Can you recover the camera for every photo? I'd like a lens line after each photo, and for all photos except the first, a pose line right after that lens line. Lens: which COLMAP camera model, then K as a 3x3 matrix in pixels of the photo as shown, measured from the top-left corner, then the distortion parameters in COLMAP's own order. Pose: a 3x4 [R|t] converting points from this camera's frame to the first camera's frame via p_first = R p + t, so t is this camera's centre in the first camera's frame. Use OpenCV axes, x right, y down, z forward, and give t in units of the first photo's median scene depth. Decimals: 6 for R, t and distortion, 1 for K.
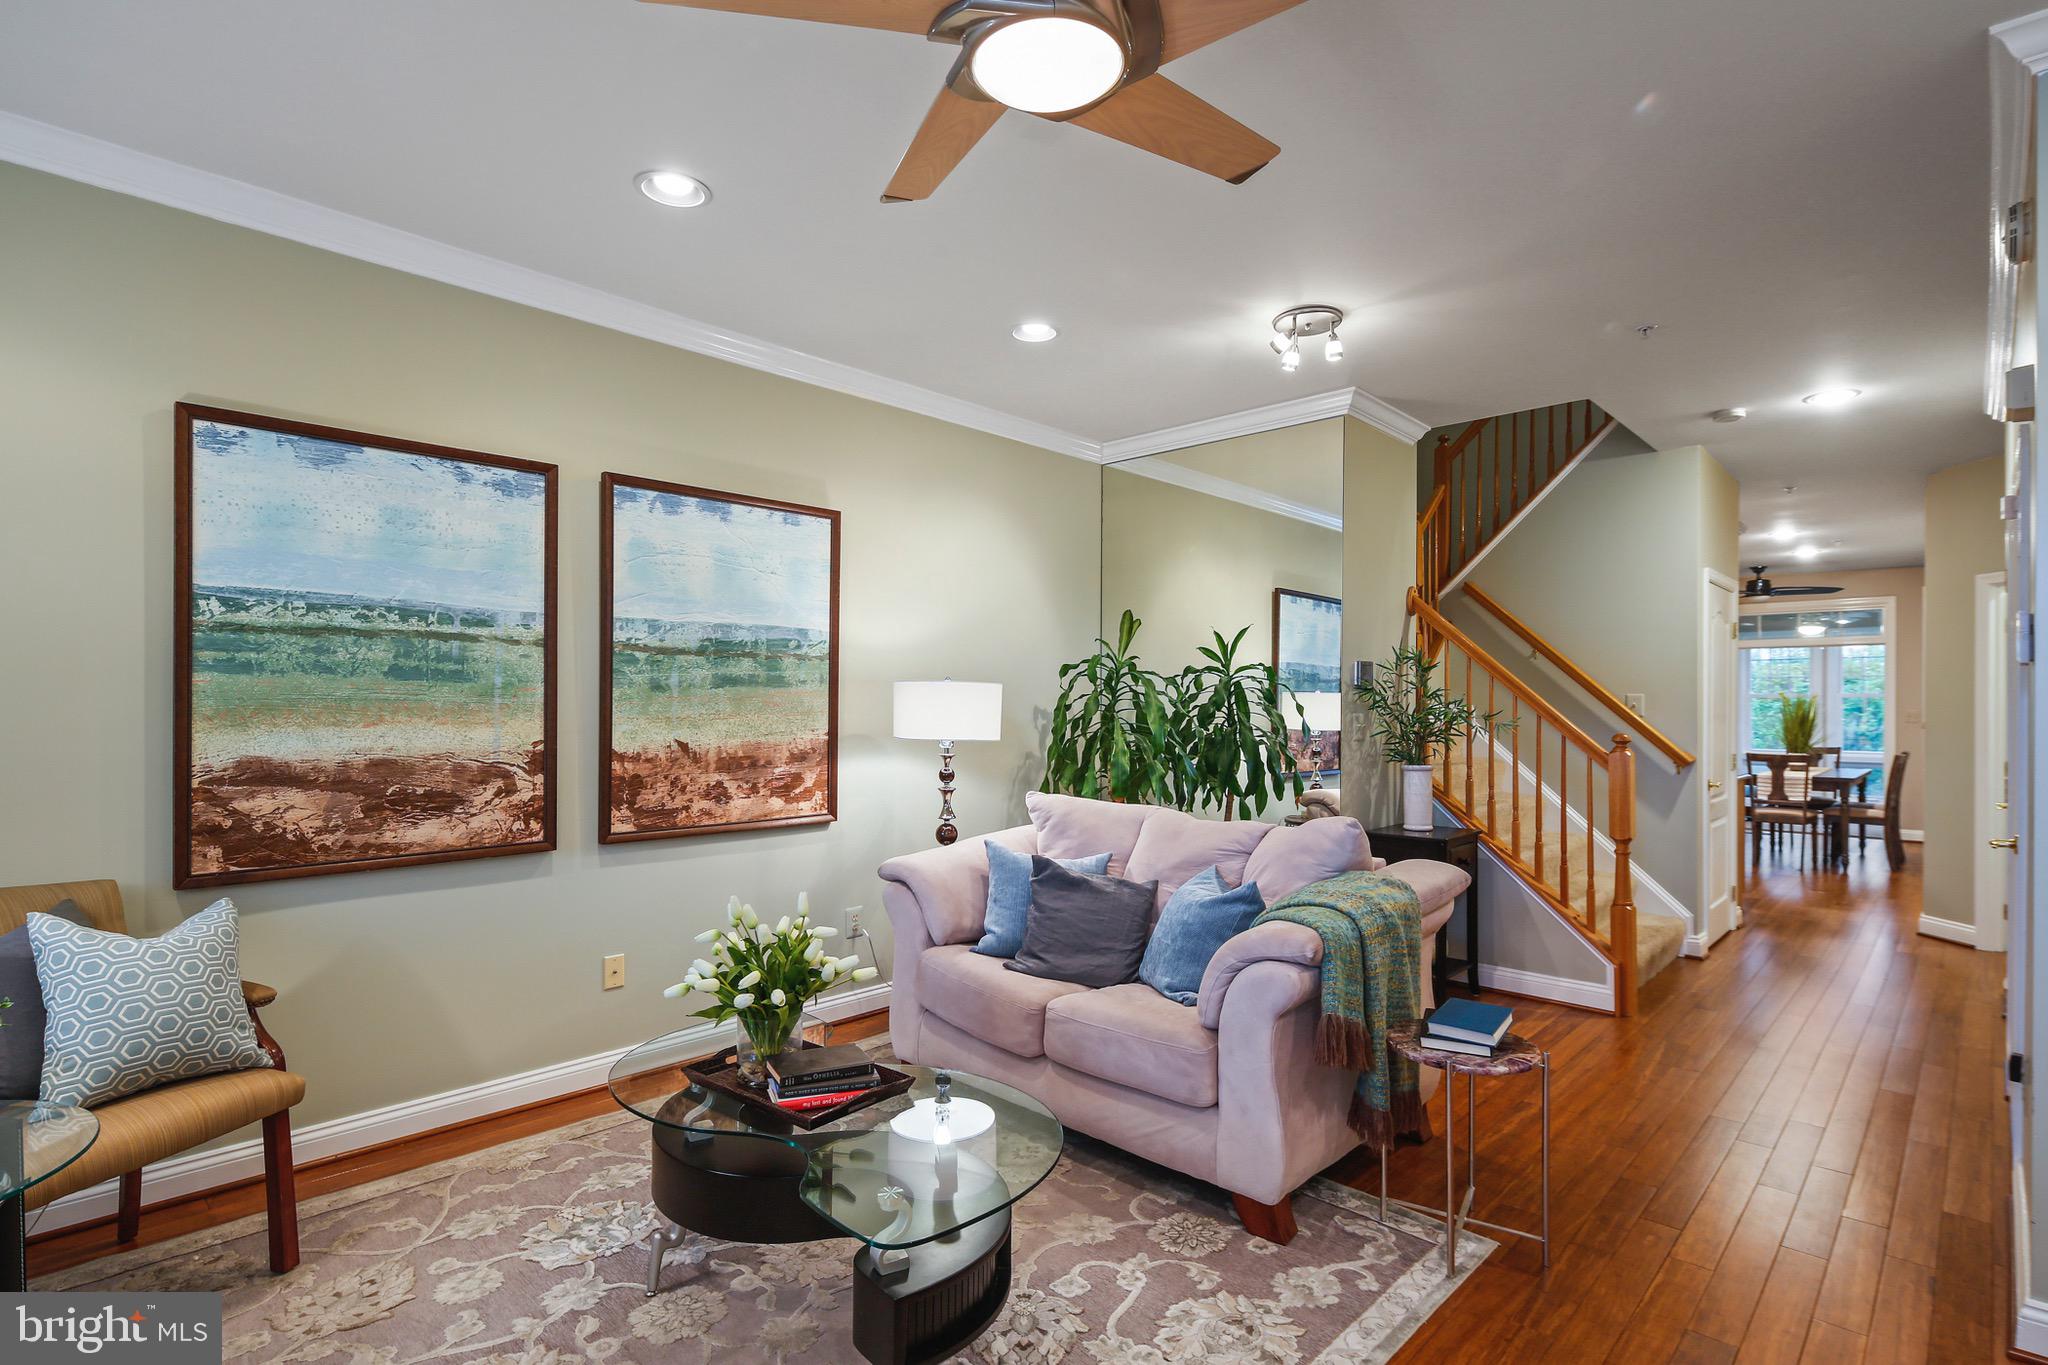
lens RADIAL K [[995.1, 0, 1023.6], [0, 995.1, 696.7], [0, 0, 1]] dist [0.000089, 0.000040]
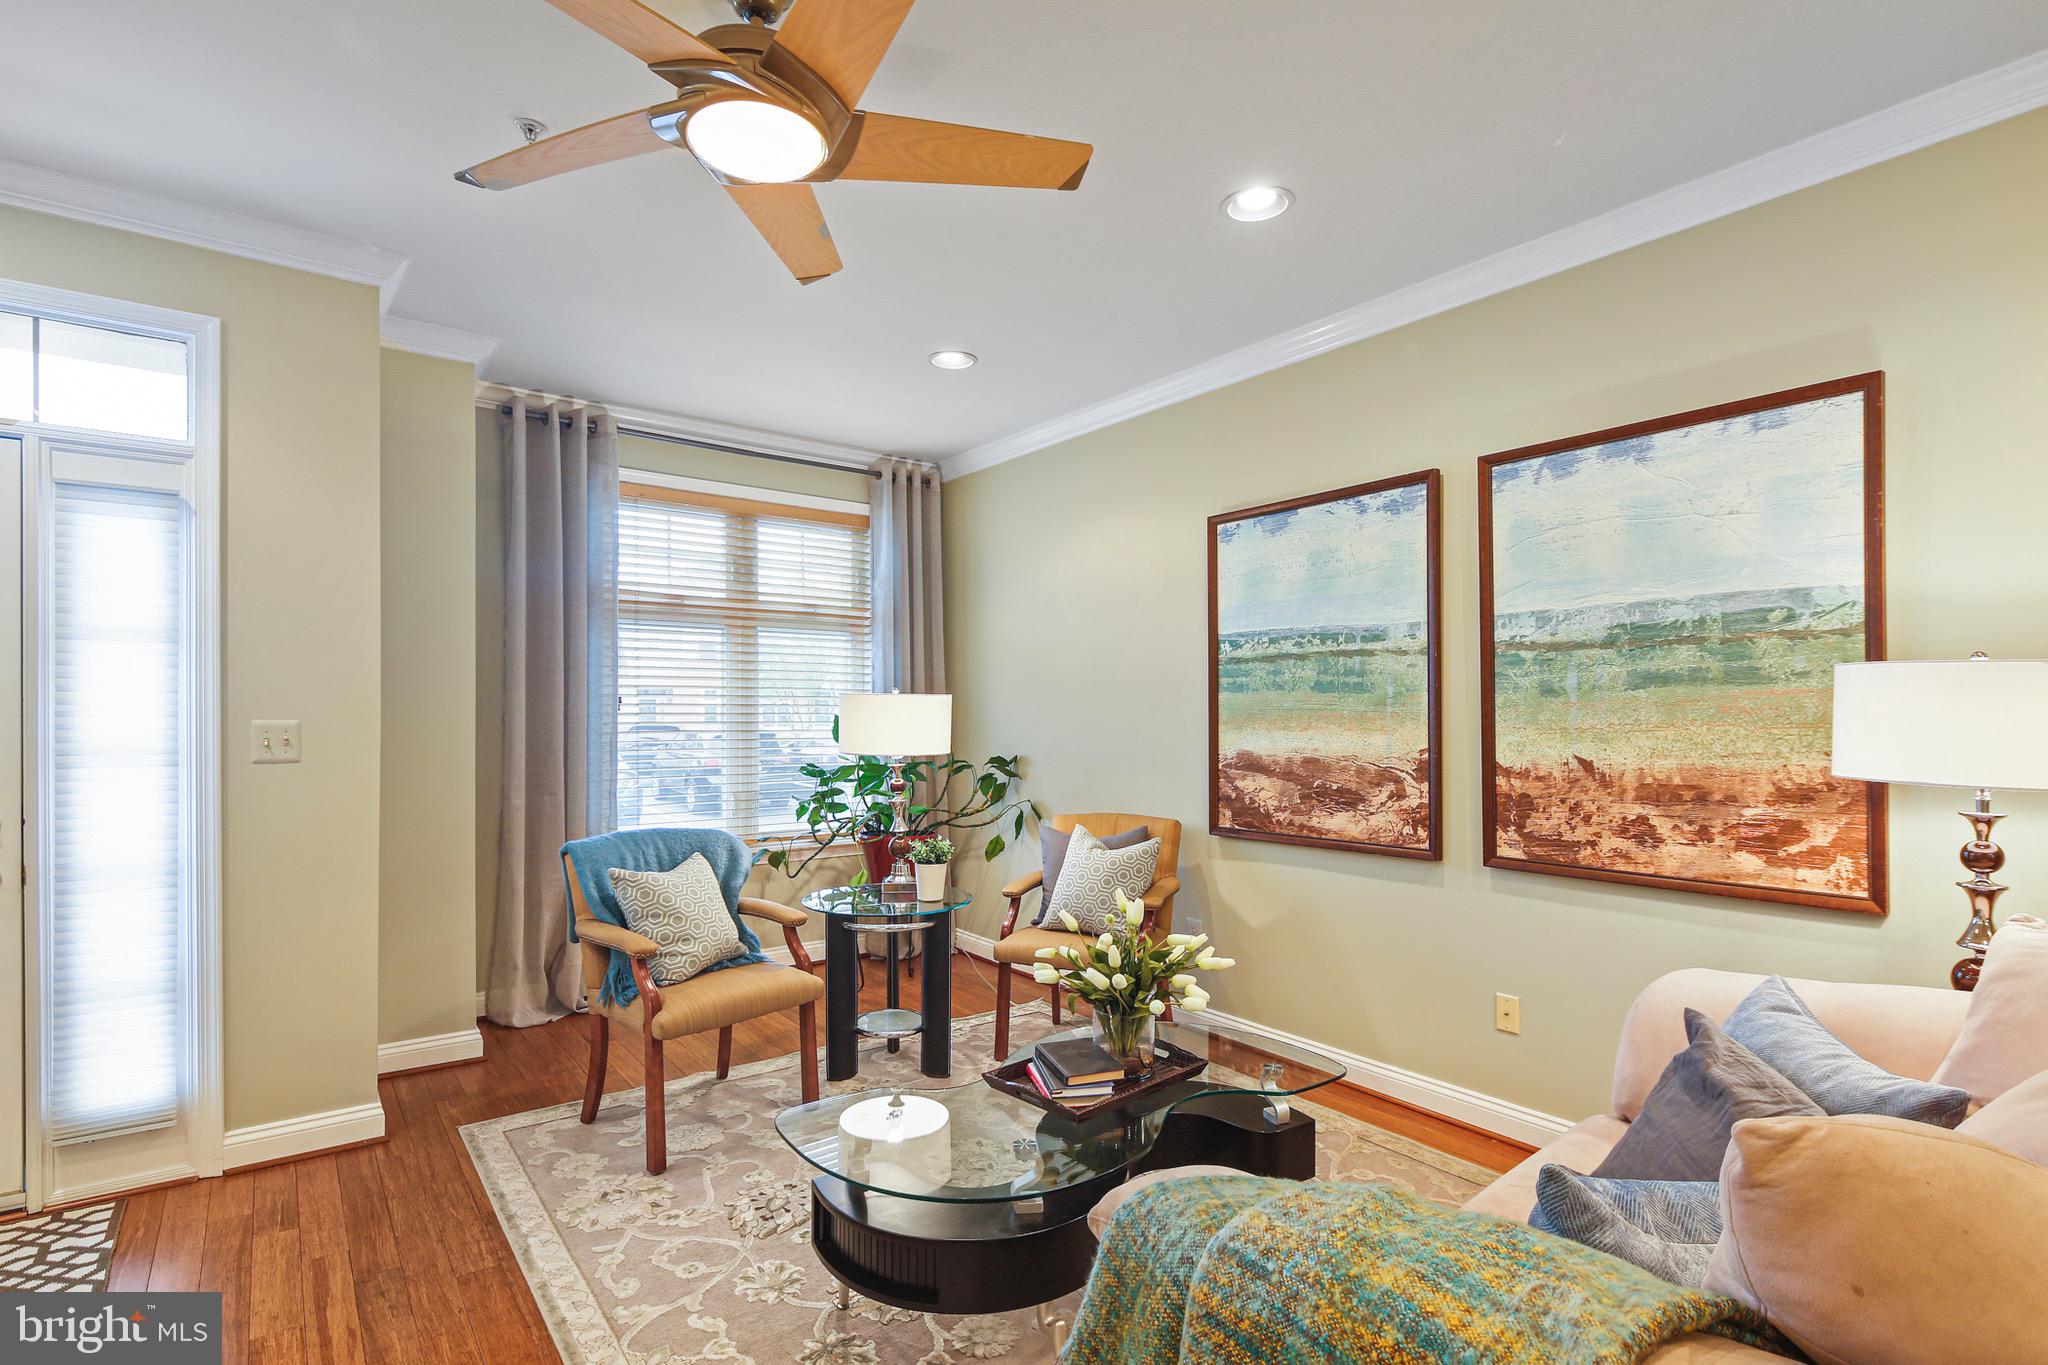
lens RADIAL K [[995.1, 0, 1041.2], [0, 995.1, 714.2], [0, 0, 1]] dist [0.000089, 0.000040]
pose [[-0.145405, -0.005268, -0.989358, 0.556206], [0.007056, 0.999955, -0.006361, 0.012936], [0.989347, -0.007906, -0.145361, 0.757414]]
